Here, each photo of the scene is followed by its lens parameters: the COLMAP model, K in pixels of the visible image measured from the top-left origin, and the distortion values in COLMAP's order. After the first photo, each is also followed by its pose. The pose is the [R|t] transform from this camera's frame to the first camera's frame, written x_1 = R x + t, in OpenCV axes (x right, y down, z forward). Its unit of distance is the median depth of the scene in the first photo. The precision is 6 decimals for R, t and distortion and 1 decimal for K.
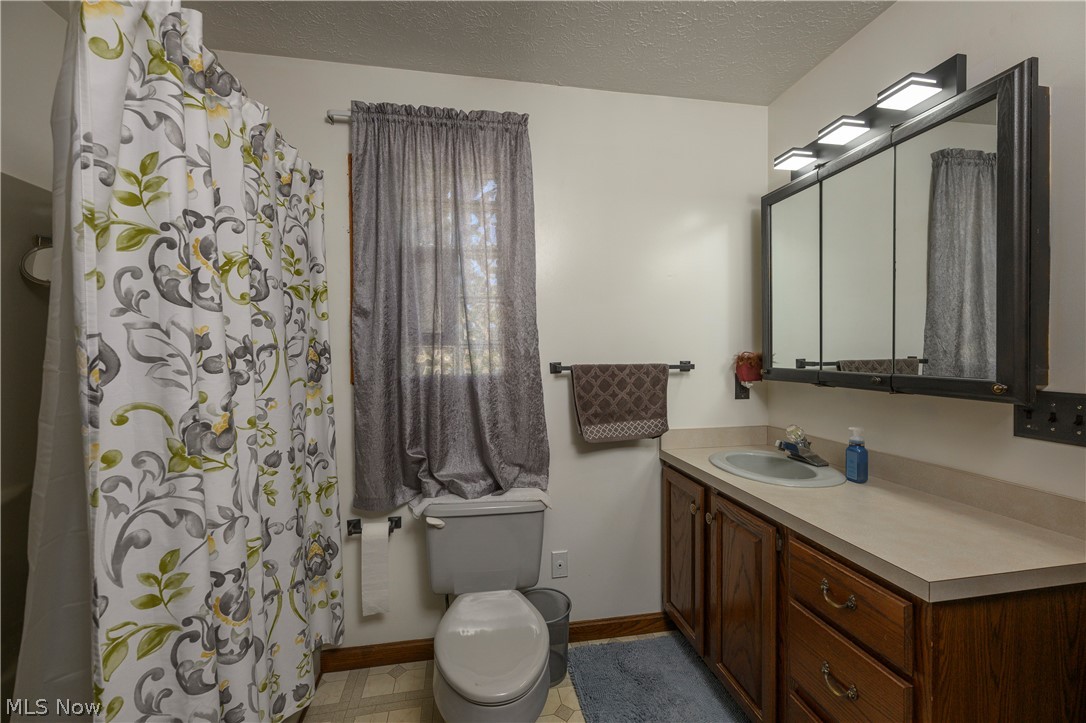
lens RADIAL K [[425.0, 0, 542.6], [0, 425.0, 357.9], [0, 0, 1]] dist [-0.003853, 0.000383]
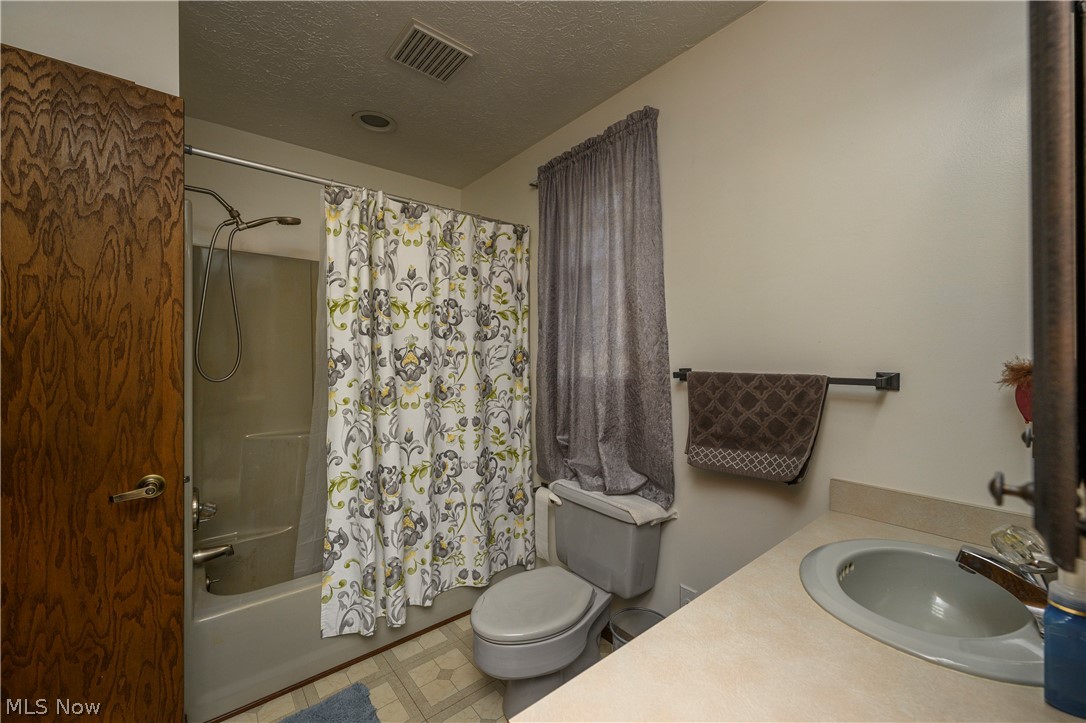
lens RADIAL K [[425.0, 0, 539.0], [0, 425.0, 357.7], [0, 0, 1]] dist [-0.003853, 0.000383]
pose [[0.489783, 0.007719, -0.871810, 0.685274], [-0.012033, 0.999925, 0.002092, -0.009867], [0.871761, 0.009466, 0.489839, 0.334582]]
